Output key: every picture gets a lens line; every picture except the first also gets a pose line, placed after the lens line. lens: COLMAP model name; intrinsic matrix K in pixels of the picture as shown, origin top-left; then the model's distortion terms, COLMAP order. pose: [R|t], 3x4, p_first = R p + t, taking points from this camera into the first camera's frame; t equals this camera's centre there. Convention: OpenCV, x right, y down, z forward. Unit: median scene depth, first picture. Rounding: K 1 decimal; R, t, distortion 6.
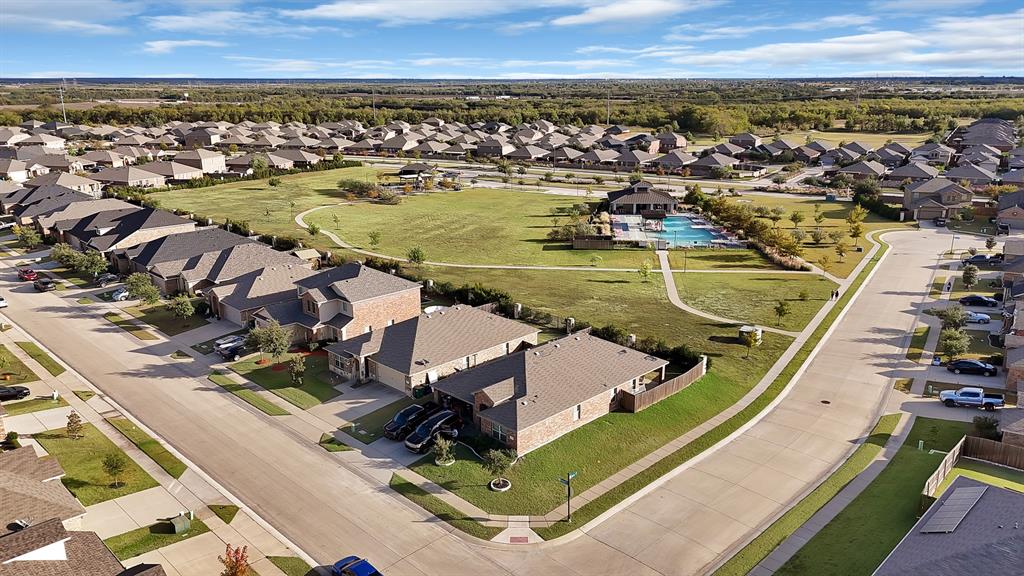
lens RADIAL K [[750.1, 0, 512.0], [0, 750.1, 288.0], [0, 0, 1]] dist [0.092362, -0.091764]
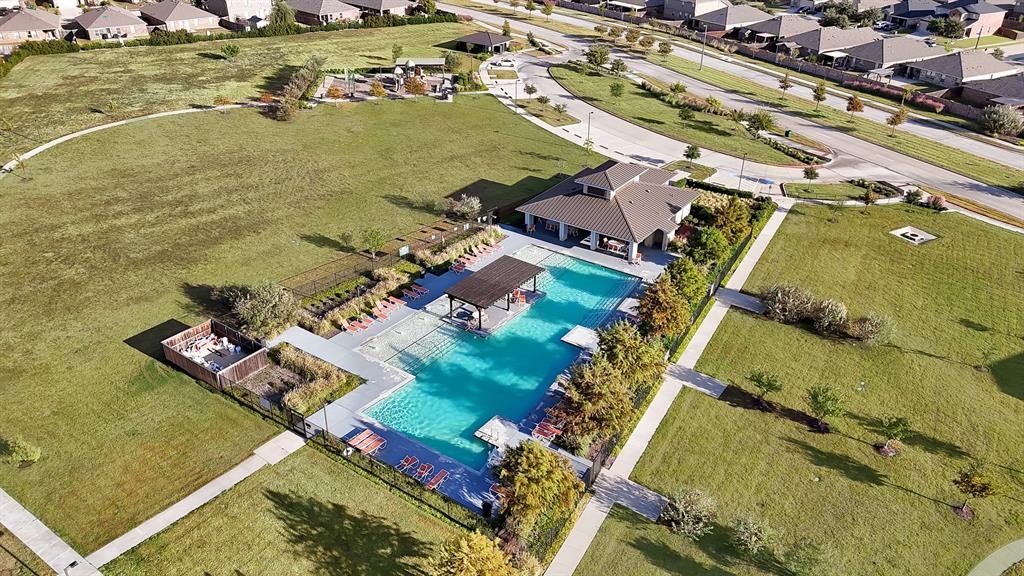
lens RADIAL K [[750.1, 0, 512.0], [0, 750.1, 288.0], [0, 0, 1]] dist [0.092362, -0.091764]
pose [[0.855637, 0.261346, -0.446748, 0.269405], [-0.146919, 0.950289, 0.274529, -0.148253], [0.496287, -0.169262, 0.851499, 0.435029]]
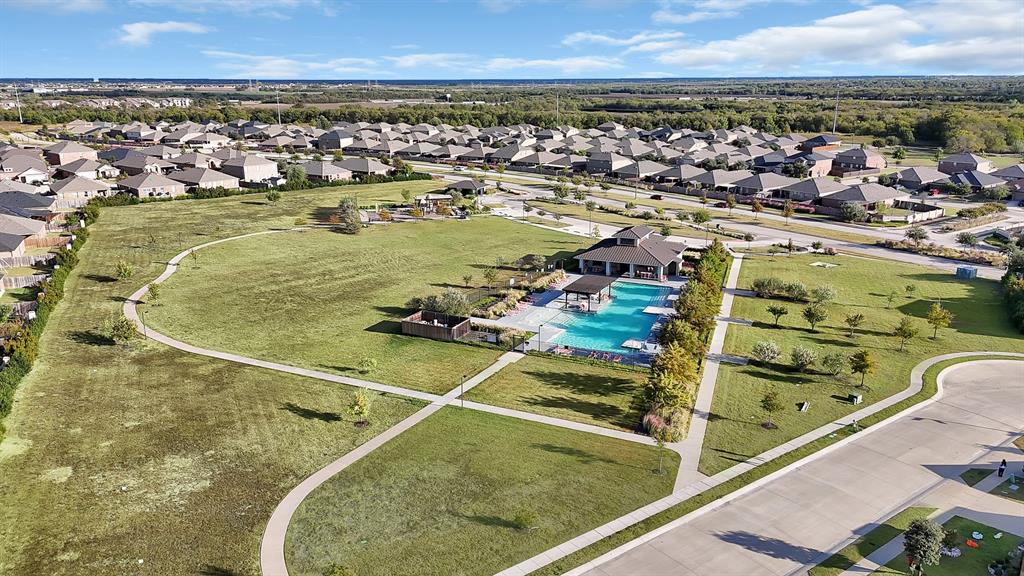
lens RADIAL K [[750.1, 0, 512.0], [0, 750.1, 288.0], [0, 0, 1]] dist [0.092362, -0.091764]
pose [[0.932949, 0.096293, -0.346891, 0.244514], [-0.095871, 0.995223, 0.018421, -0.069293], [0.347008, 0.016071, 0.937724, 0.238156]]
